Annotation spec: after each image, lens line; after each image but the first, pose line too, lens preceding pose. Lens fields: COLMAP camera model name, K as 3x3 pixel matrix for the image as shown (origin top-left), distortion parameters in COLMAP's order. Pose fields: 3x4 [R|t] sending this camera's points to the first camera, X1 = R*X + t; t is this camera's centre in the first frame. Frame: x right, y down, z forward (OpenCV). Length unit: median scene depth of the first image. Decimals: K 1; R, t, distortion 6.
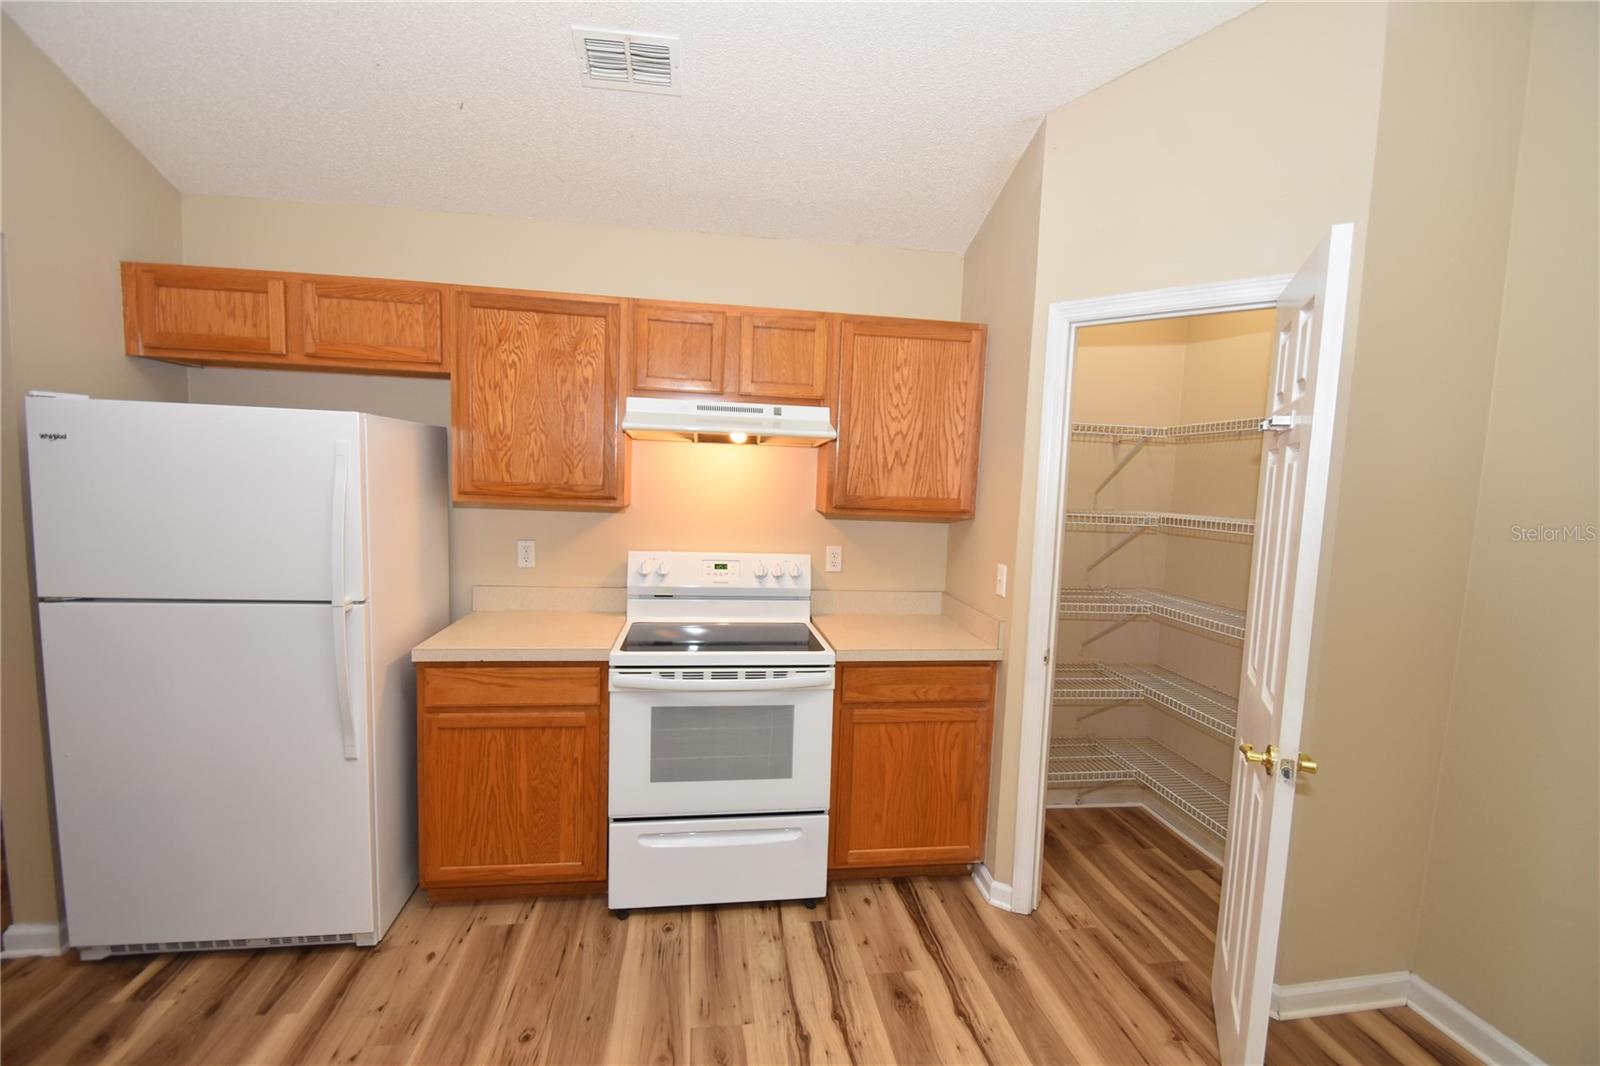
lens RADIAL K [[701.1, 0, 799.3], [0, 701.1, 546.5], [0, 0, 1]] dist [0.018865, -0.019559]
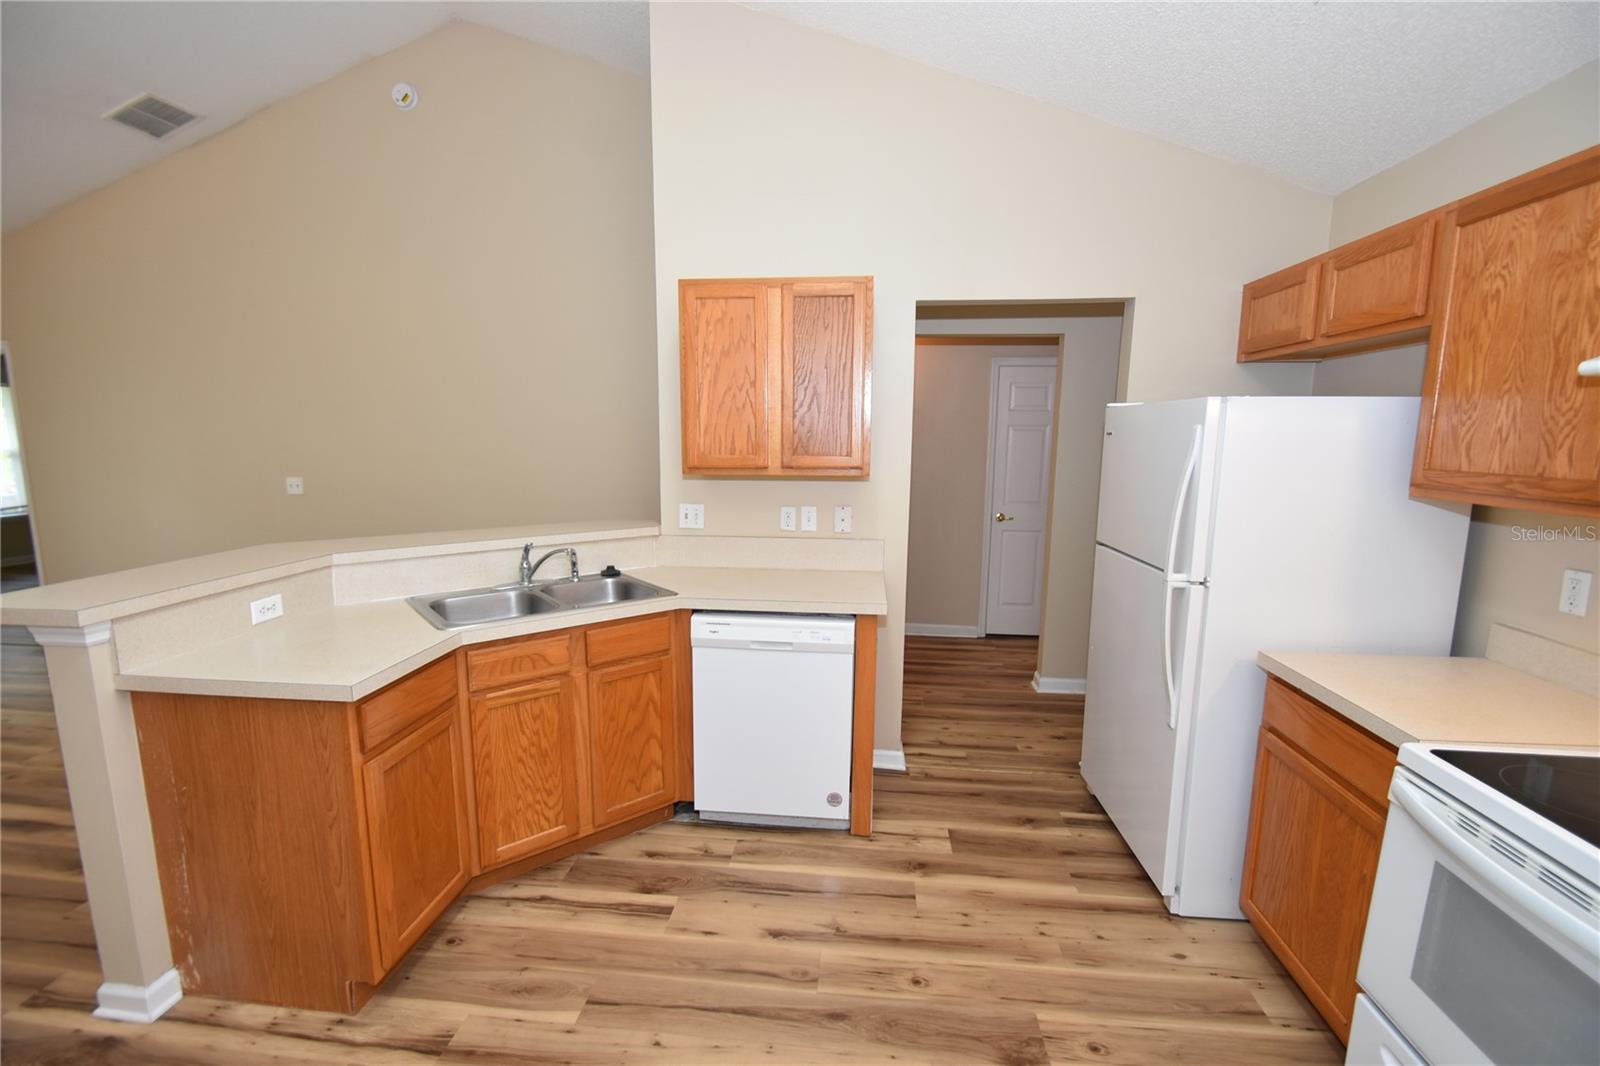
lens RADIAL K [[701.1, 0, 799.3], [0, 701.1, 546.5], [0, 0, 1]] dist [0.018865, -0.019559]
pose [[-0.239881, 0.112829, -0.964223, 0.404057], [-0.111592, 0.983435, 0.142839, -0.045285], [0.964367, 0.141864, -0.223317, 0.537883]]
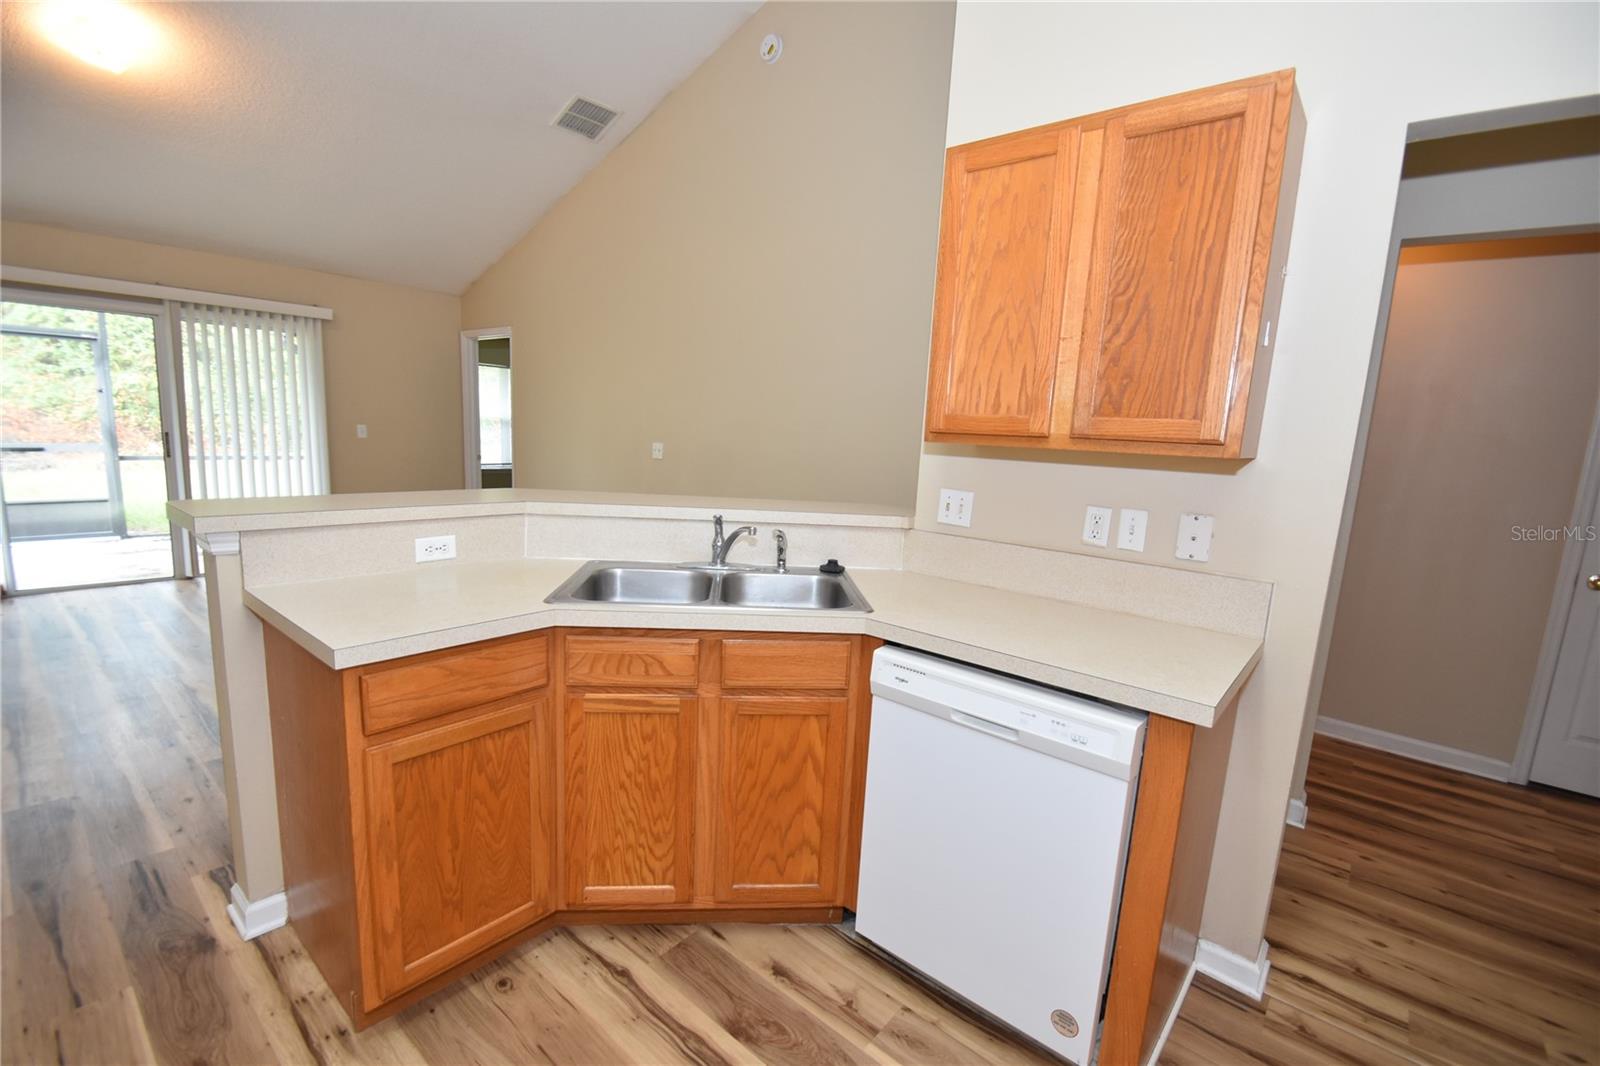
lens RADIAL K [[701.1, 0, 799.3], [0, 701.1, 546.5], [0, 0, 1]] dist [0.018865, -0.019559]
pose [[-0.745372, 0.036179, -0.665666, -0.026473], [-0.143922, 0.966246, 0.213671, -0.011580], [0.650928, 0.255069, -0.715006, 0.583385]]
